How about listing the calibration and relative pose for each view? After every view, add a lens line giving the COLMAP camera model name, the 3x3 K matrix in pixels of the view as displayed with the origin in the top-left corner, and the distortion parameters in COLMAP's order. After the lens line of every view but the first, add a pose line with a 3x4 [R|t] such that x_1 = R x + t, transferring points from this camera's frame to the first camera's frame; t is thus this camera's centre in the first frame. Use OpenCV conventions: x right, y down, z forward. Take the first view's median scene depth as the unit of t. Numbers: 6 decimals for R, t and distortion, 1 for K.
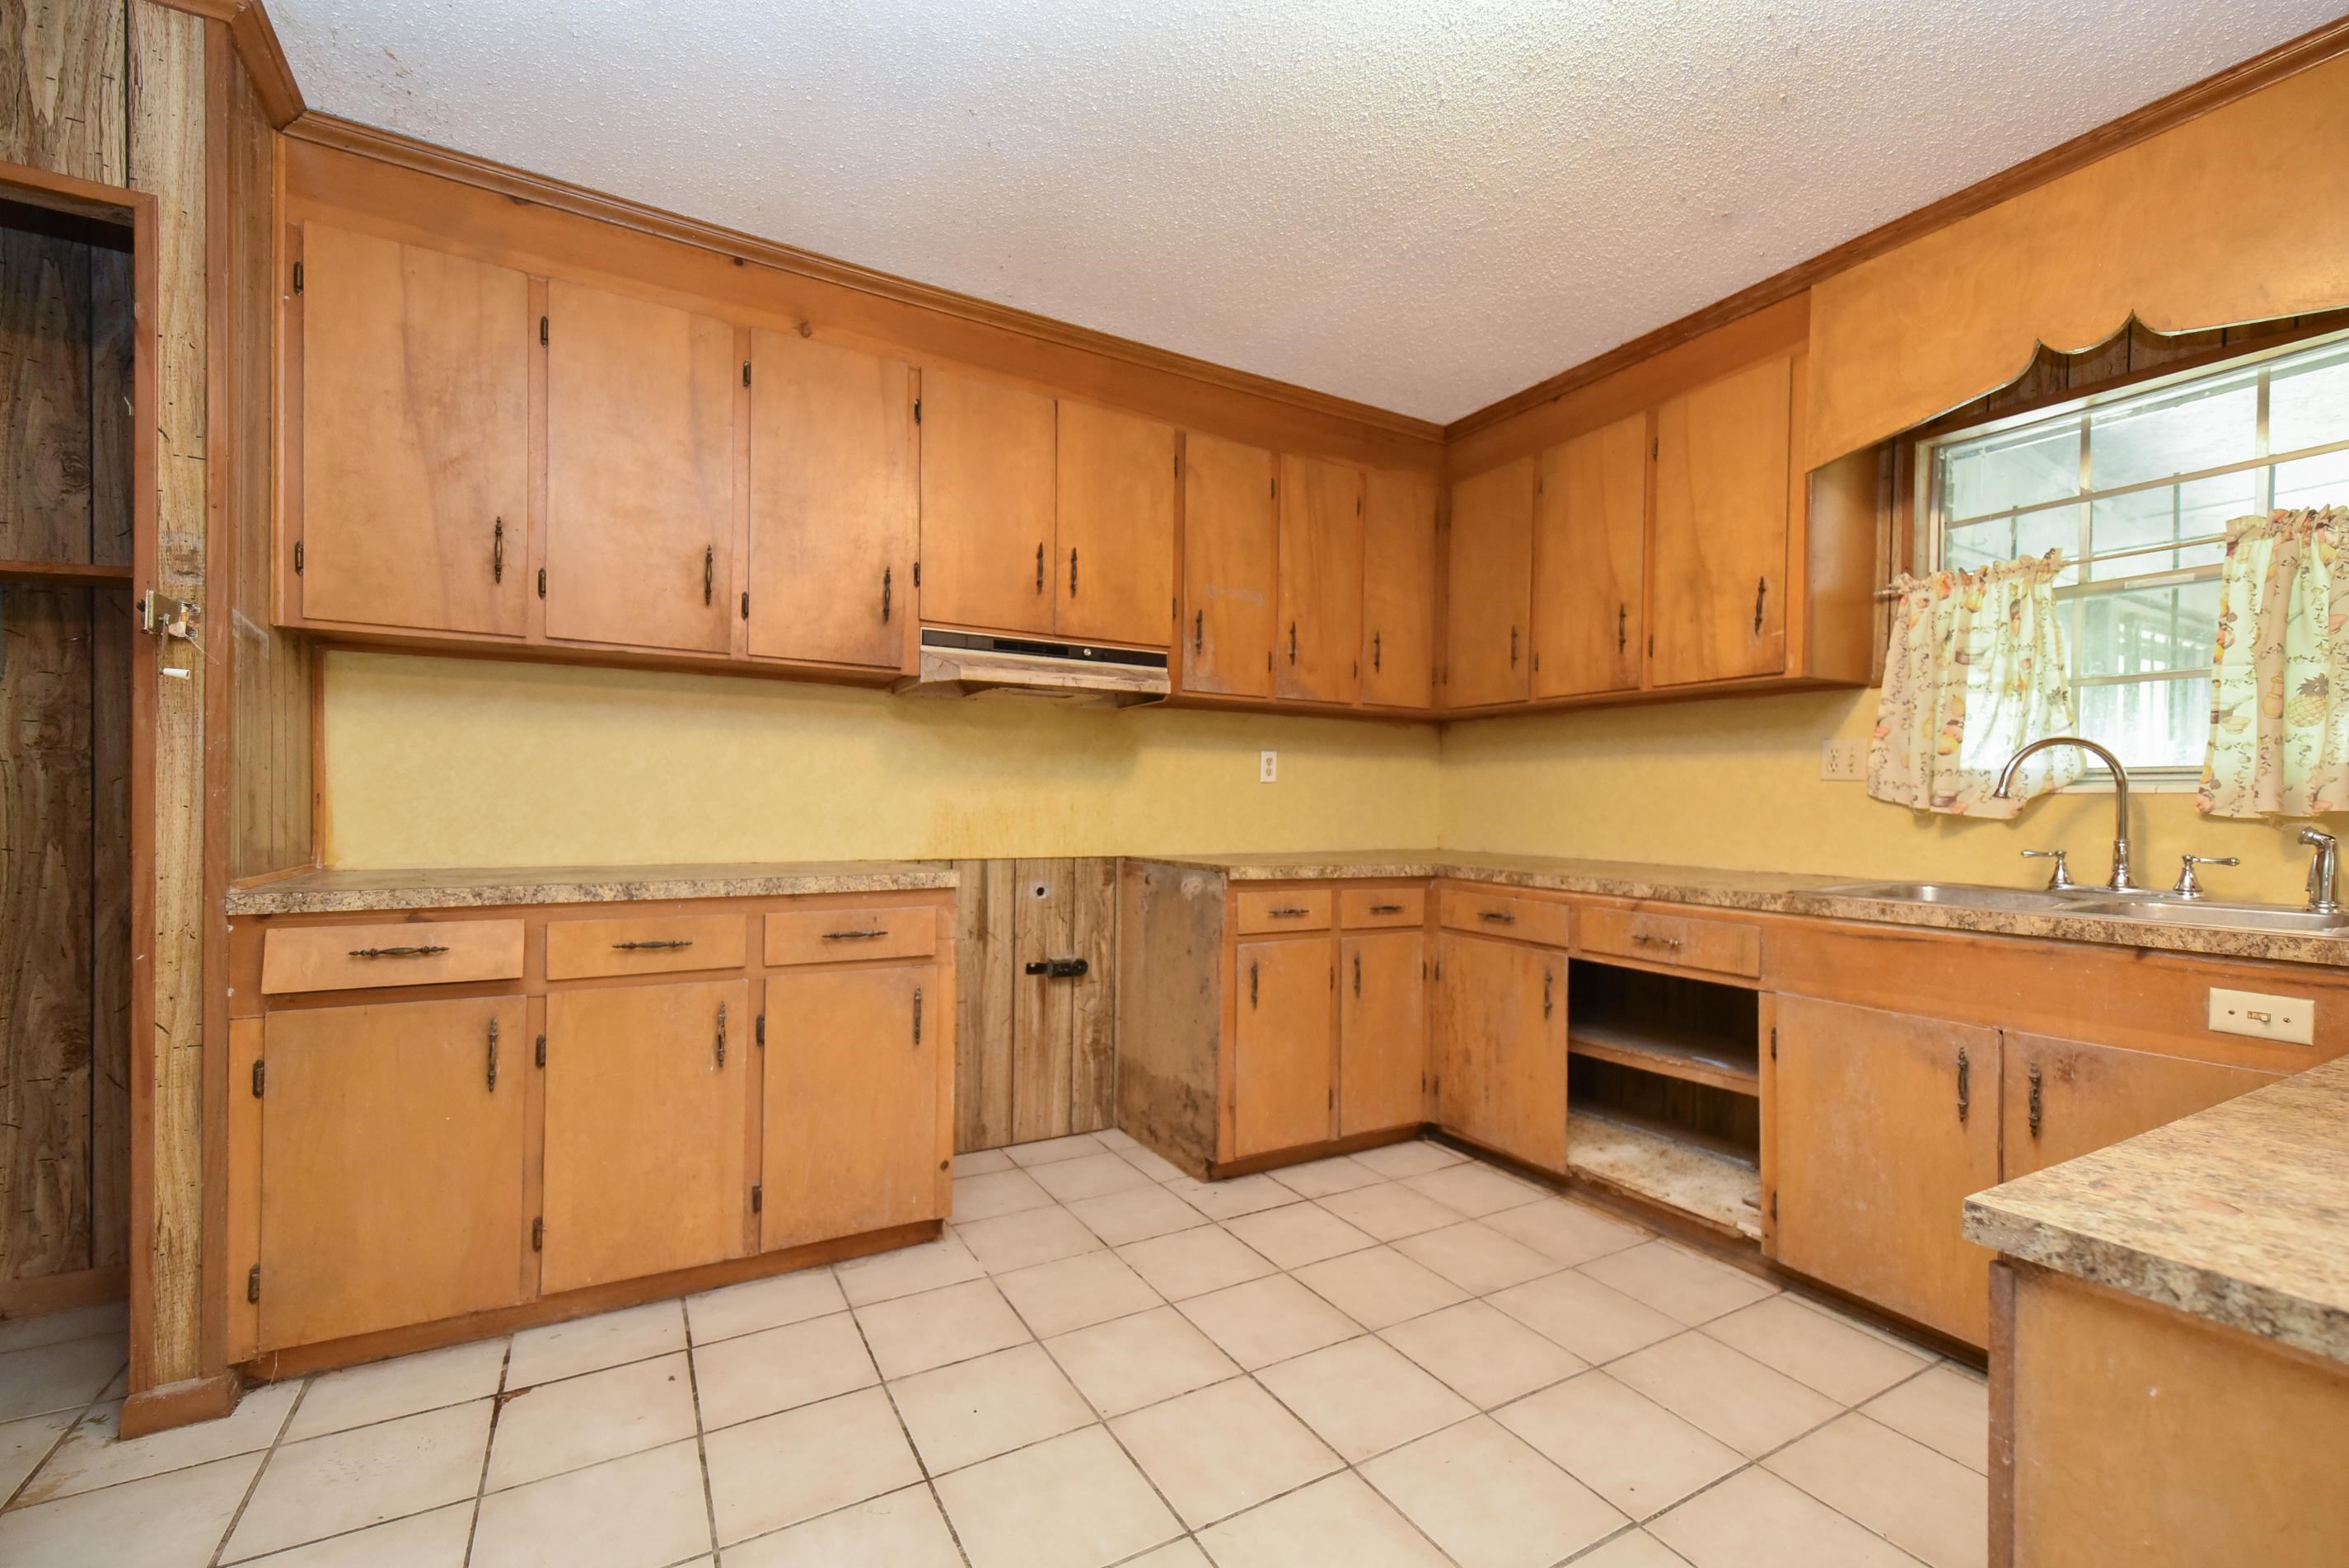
lens RADIAL K [[980.2, 0, 1174.5], [0, 980.2, 784.0], [0, 0, 1]] dist [0.016216, -0.000272]
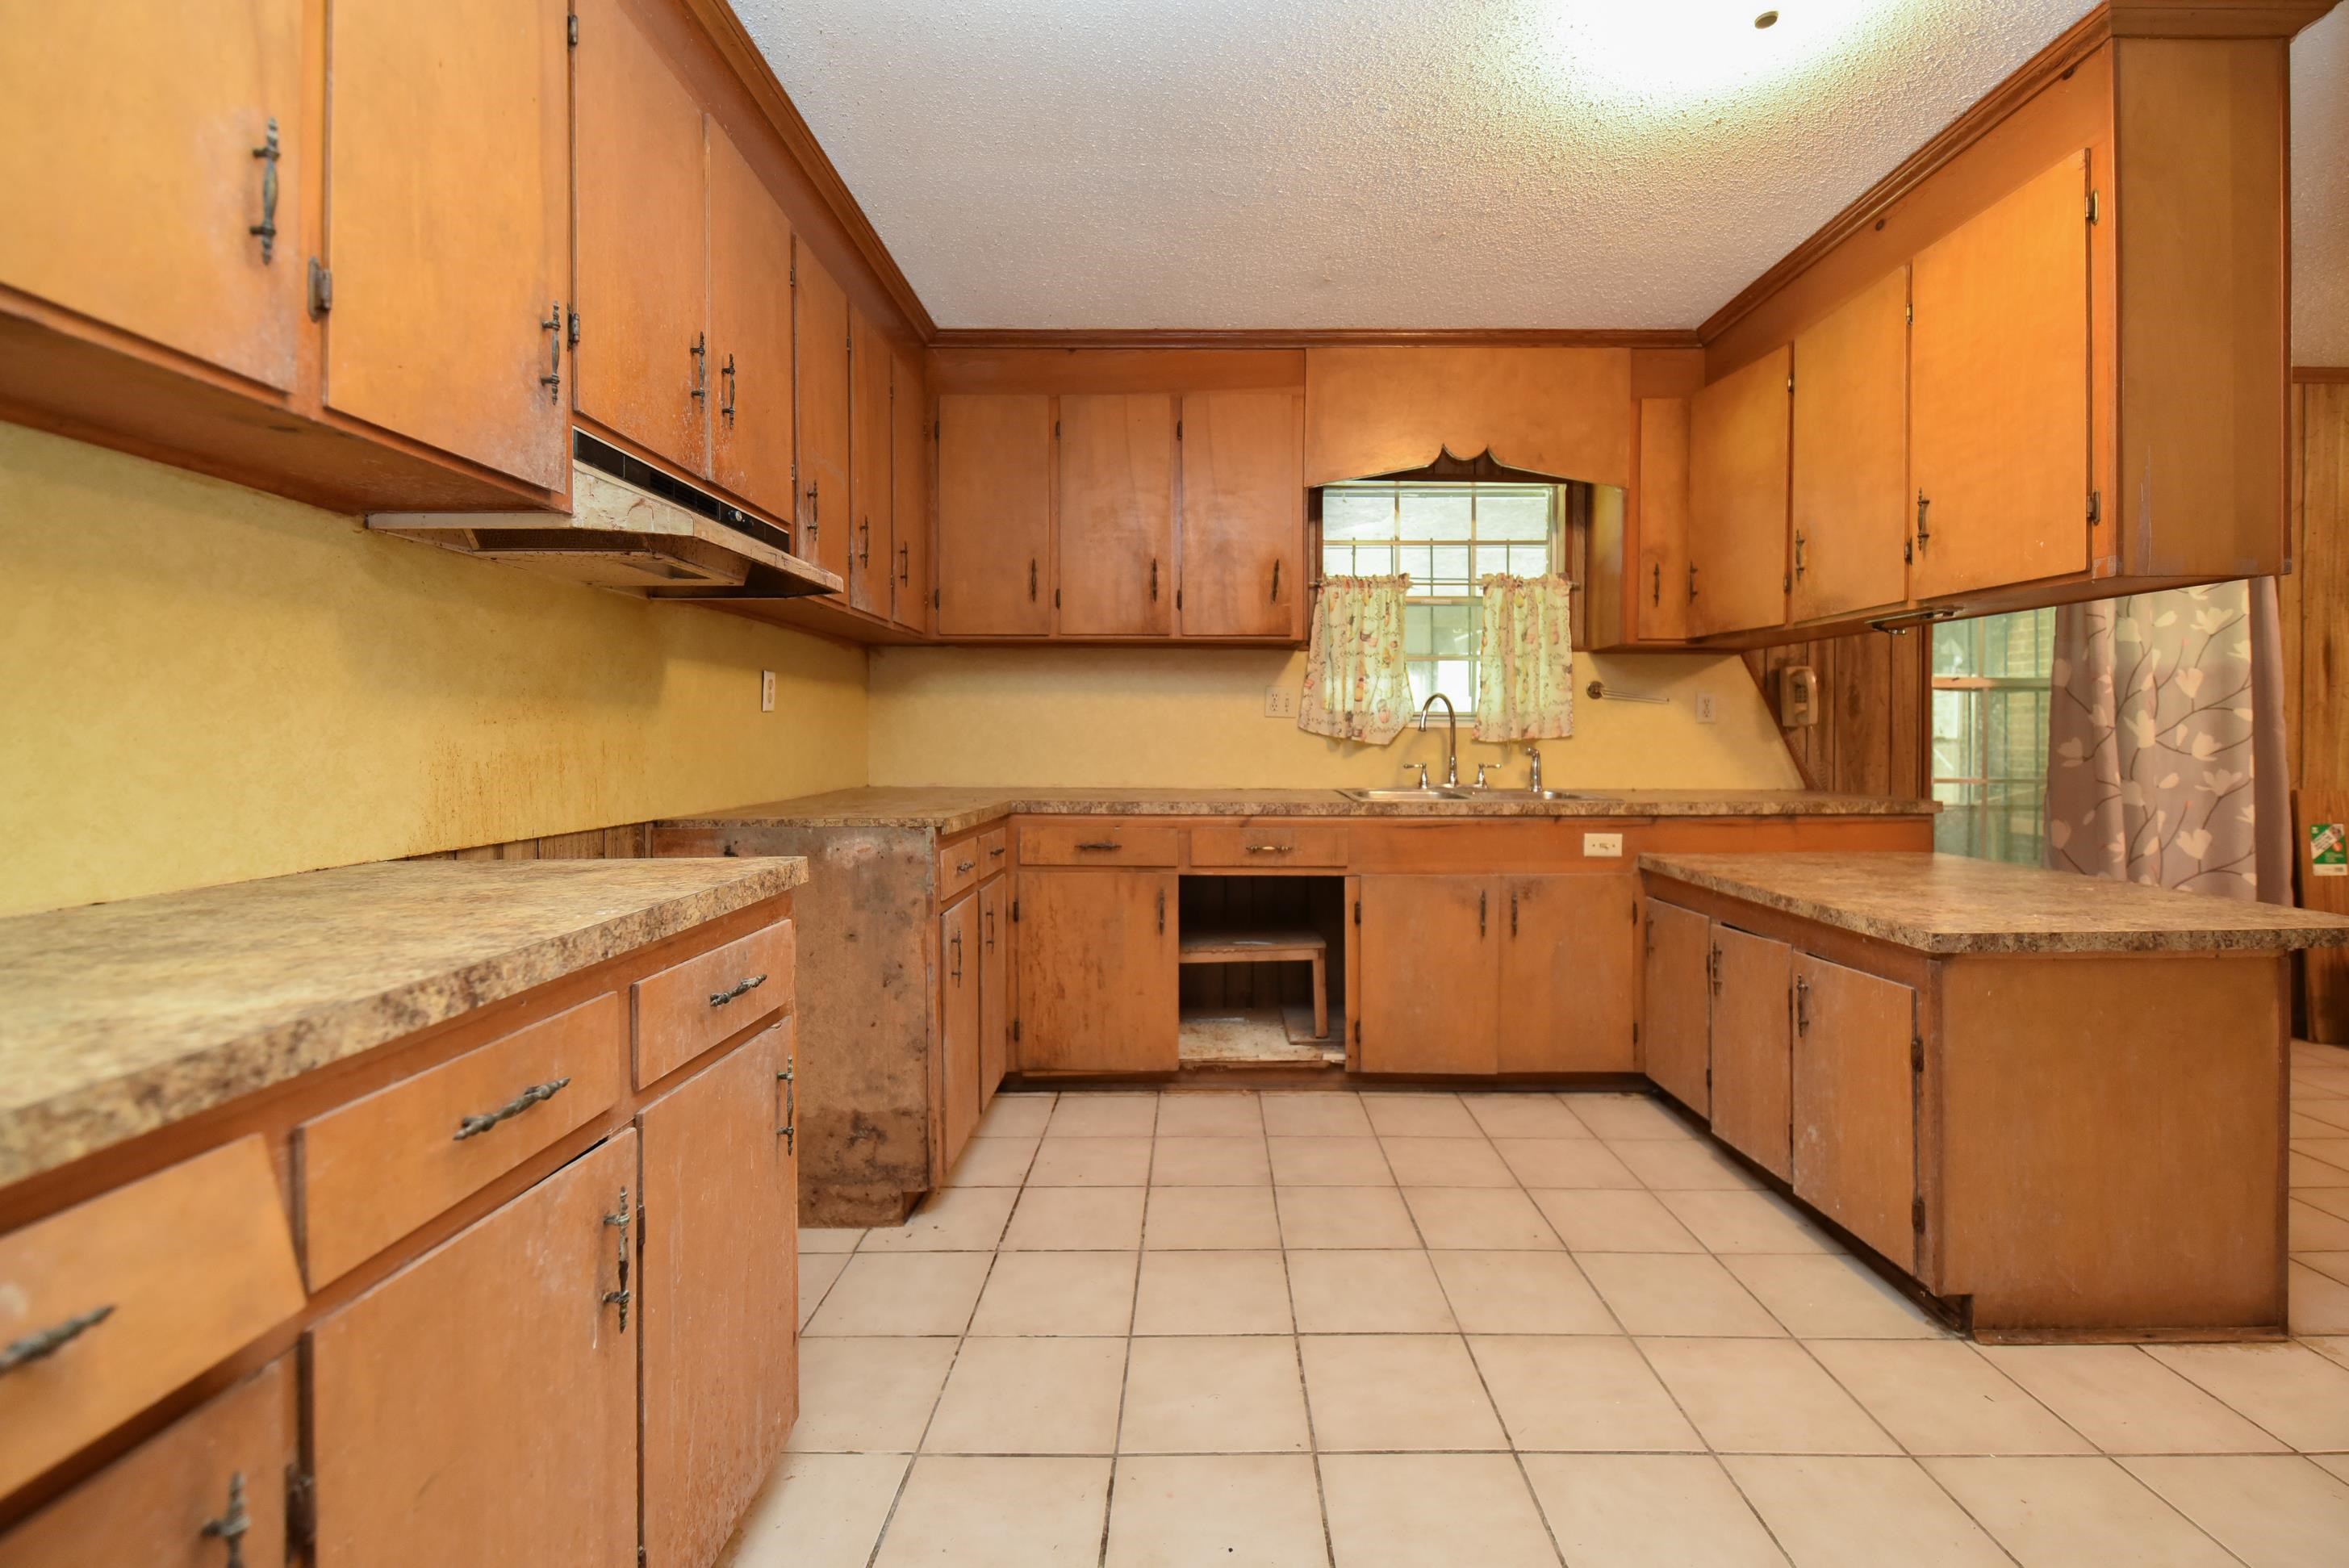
lens RADIAL K [[1014.6, 0, 1184.0], [0, 1014.6, 727.5], [0, 0, 1]] dist [0.017973, -0.000039]
pose [[0.495832, -0.002135, 0.868416, -0.612493], [-0.012906, 0.999868, 0.009827, -0.001771], [-0.868323, -0.016080, 0.495739, 0.443159]]
